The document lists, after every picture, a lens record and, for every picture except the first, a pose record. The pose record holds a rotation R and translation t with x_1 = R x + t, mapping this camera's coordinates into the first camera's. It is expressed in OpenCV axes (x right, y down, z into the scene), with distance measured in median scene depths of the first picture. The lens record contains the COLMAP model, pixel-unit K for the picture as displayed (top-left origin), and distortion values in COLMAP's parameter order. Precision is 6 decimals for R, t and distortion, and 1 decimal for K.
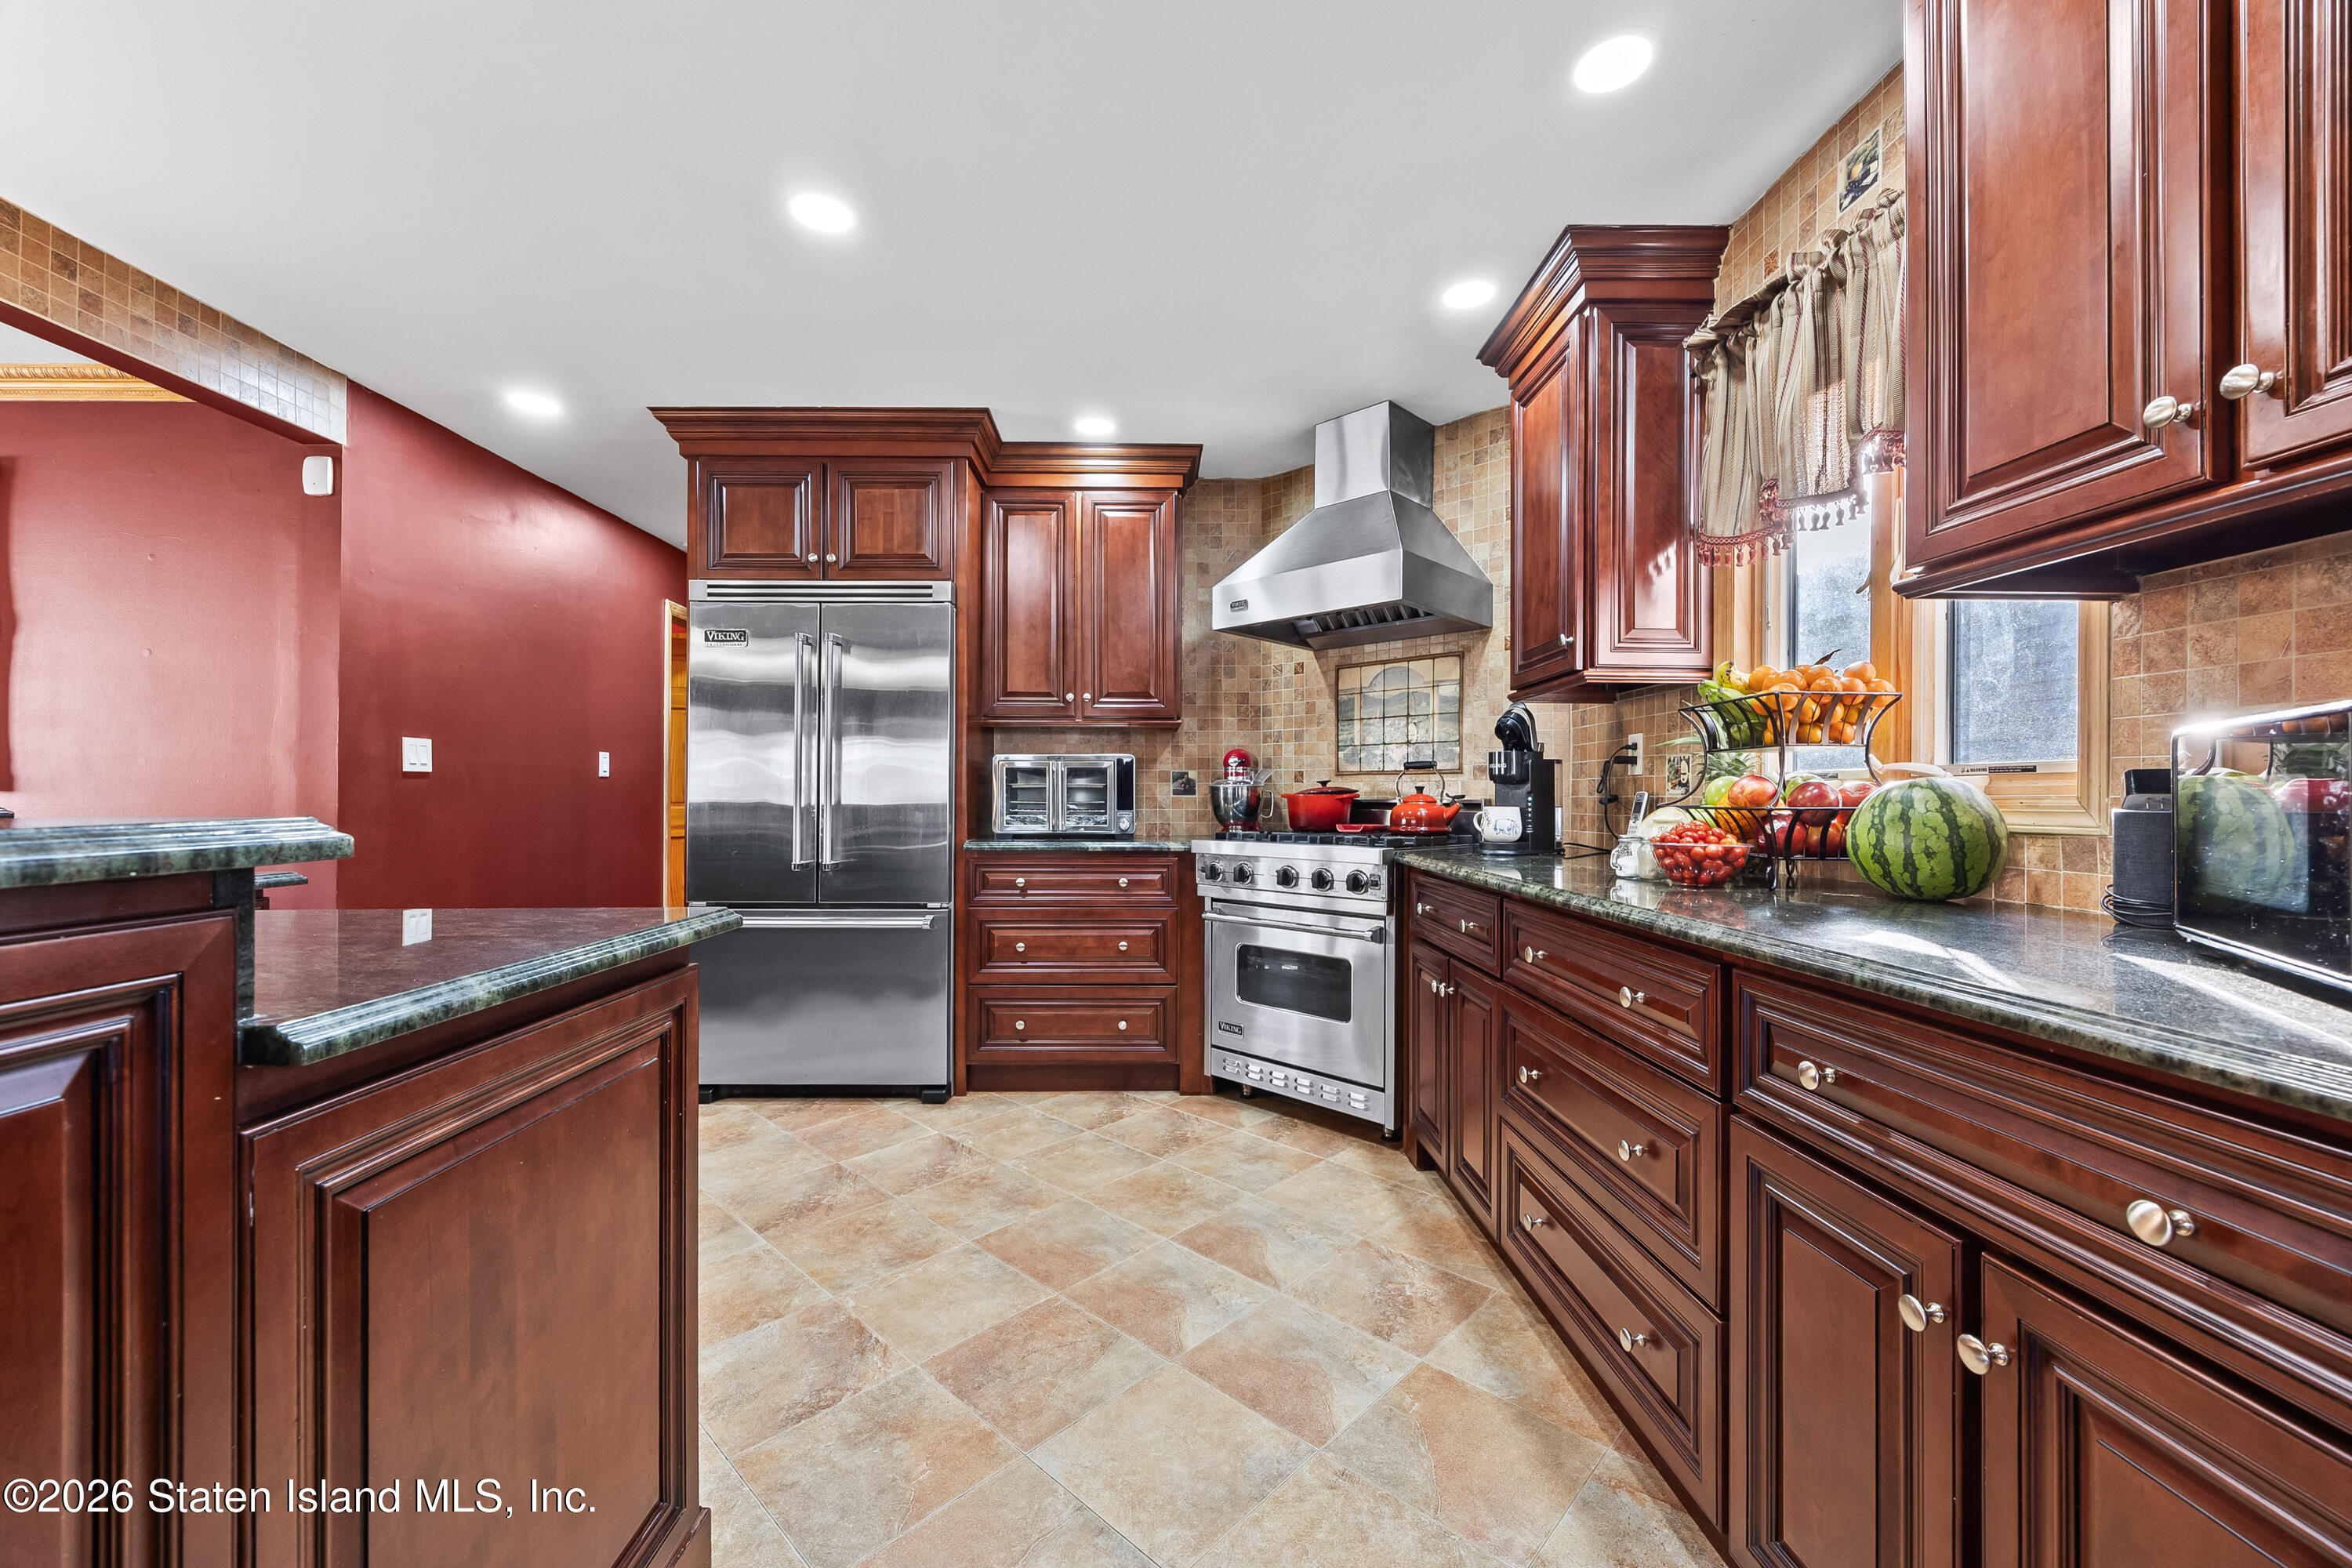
lens RADIAL K [[912.3, 0, 1168.4], [0, 912.3, 790.9], [0, 0, 1]] dist [0.001725, -0.000092]
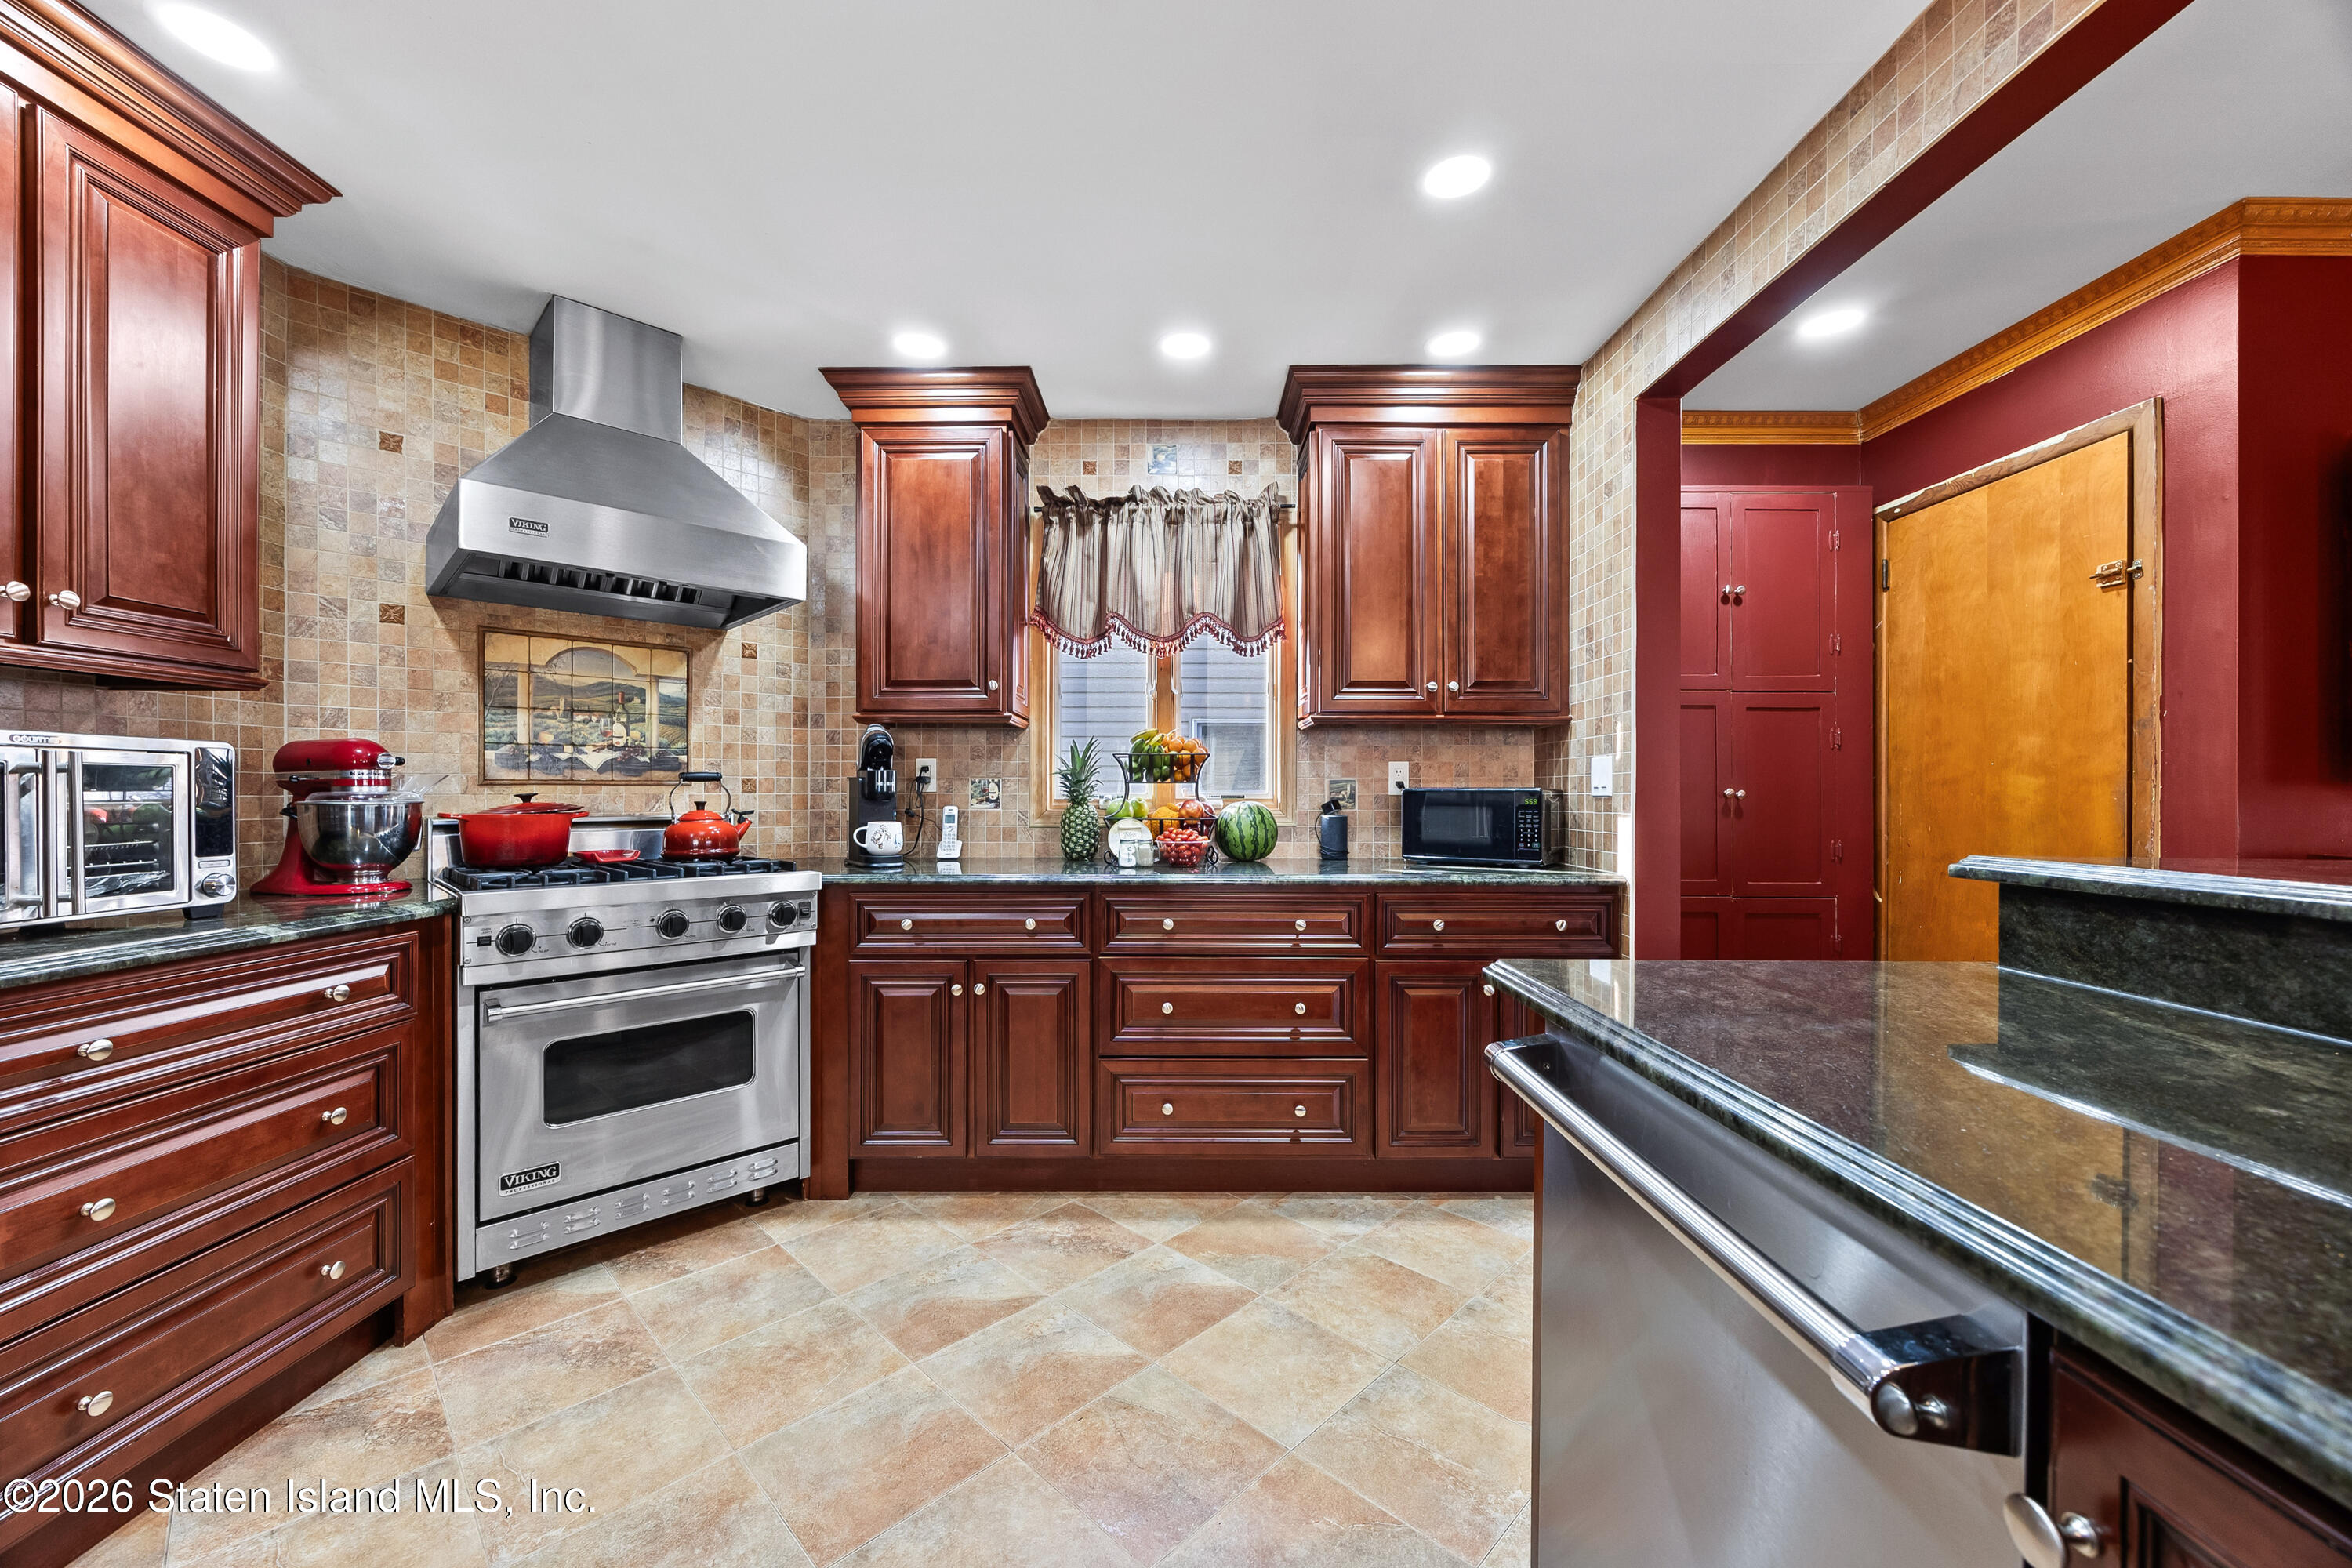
lens RADIAL K [[912.3, 0, 1171.7], [0, 912.3, 791.9], [0, 0, 1]] dist [0.001725, -0.000092]
pose [[0.012005, -0.002653, 0.999924, -0.628509], [-0.005198, 0.999983, 0.002716, -0.020312], [-0.999914, -0.005231, 0.011991, 0.584306]]
